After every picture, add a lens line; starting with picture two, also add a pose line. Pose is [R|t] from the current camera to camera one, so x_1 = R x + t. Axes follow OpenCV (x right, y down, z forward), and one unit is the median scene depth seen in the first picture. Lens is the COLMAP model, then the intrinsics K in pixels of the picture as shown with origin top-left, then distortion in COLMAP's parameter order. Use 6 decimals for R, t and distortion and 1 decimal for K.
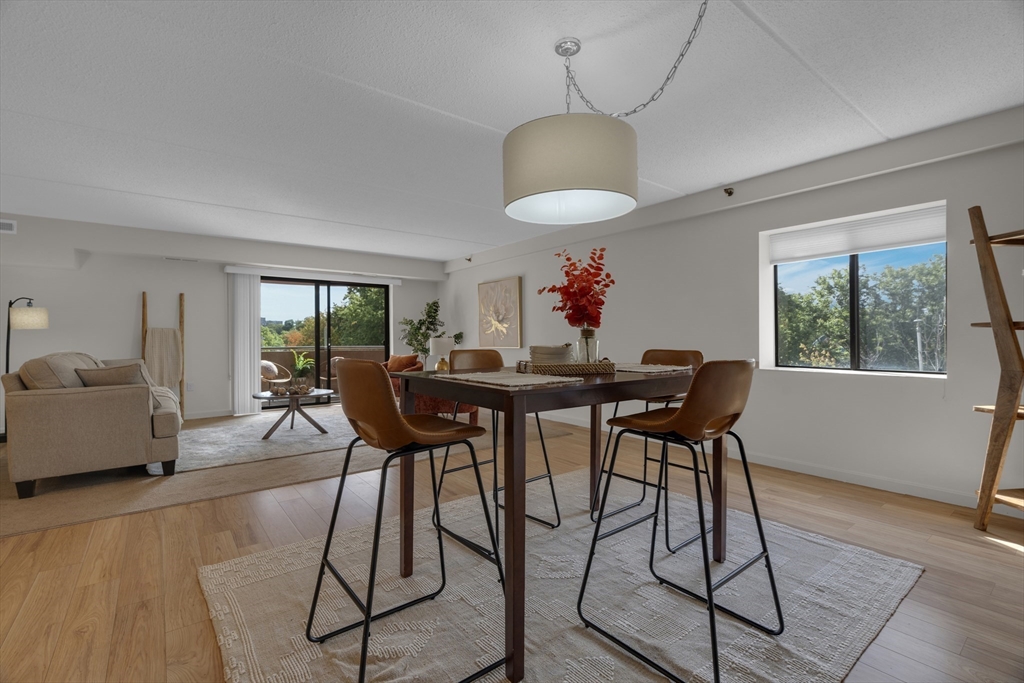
lens RADIAL K [[464.0, 0, 515.4], [0, 464.0, 338.0], [0, 0, 1]] dist [-0.003510, 0.000813]
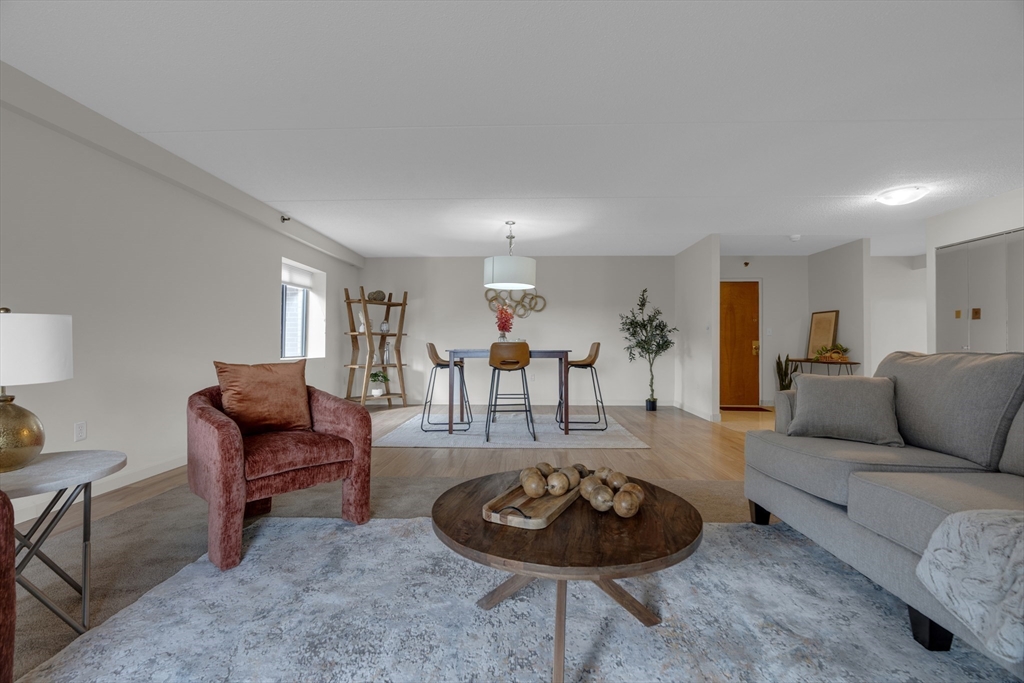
lens RADIAL K [[463.6, 0, 508.0], [0, 463.6, 336.9], [0, 0, 1]] dist [-0.002434, 0.001569]
pose [[-0.762925, 0.013070, 0.646354, -0.554413], [0.001560, 0.999830, -0.018377, 0.017812], [-0.646485, -0.013012, -0.762816, 1.076514]]
